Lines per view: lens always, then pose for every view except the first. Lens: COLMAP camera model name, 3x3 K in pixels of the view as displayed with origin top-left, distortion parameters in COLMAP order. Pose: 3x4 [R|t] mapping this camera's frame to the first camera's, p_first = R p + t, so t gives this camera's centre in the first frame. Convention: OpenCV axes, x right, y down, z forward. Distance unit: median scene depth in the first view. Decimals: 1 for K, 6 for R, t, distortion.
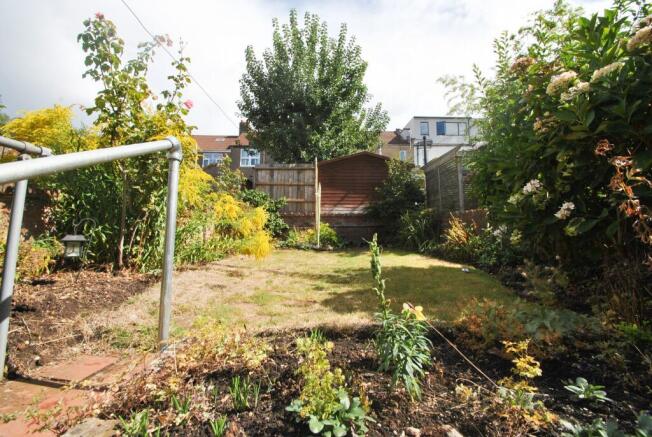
lens RADIAL K [[284.8, 0, 322.1], [0, 284.8, 208.7], [0, 0, 1]] dist [0.009443, -0.013560]
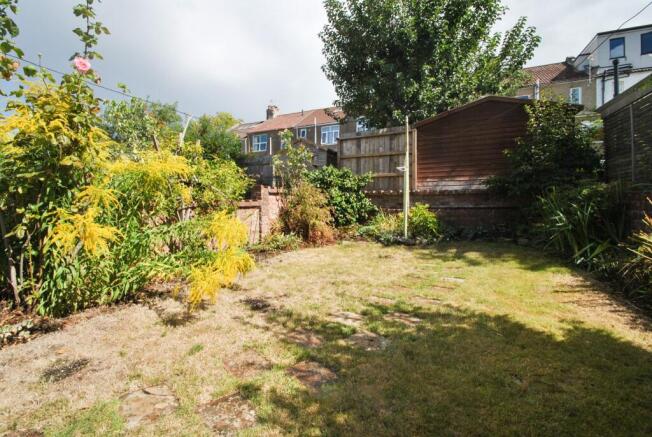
lens RADIAL K [[284.8, 0, 323.7], [0, 284.8, 209.2], [0, 0, 1]] dist [0.009443, -0.013560]
pose [[0.896912, 0.002487, -0.442202, 0.108026], [0.048306, 0.993449, 0.103565, -0.026991], [0.439563, -0.114249, 0.890916, 0.215388]]
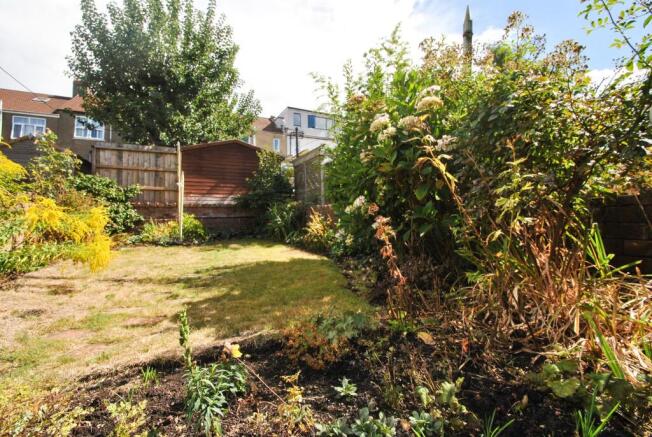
lens RADIAL K [[284.8, 0, 321.7], [0, 284.8, 208.4], [0, 0, 1]] dist [0.009443, -0.013560]
pose [[0.908557, 0.000939, 0.417759, 0.013234], [-0.023280, 0.998557, 0.048385, -0.023639], [-0.417111, -0.053686, 0.907268, -0.016142]]
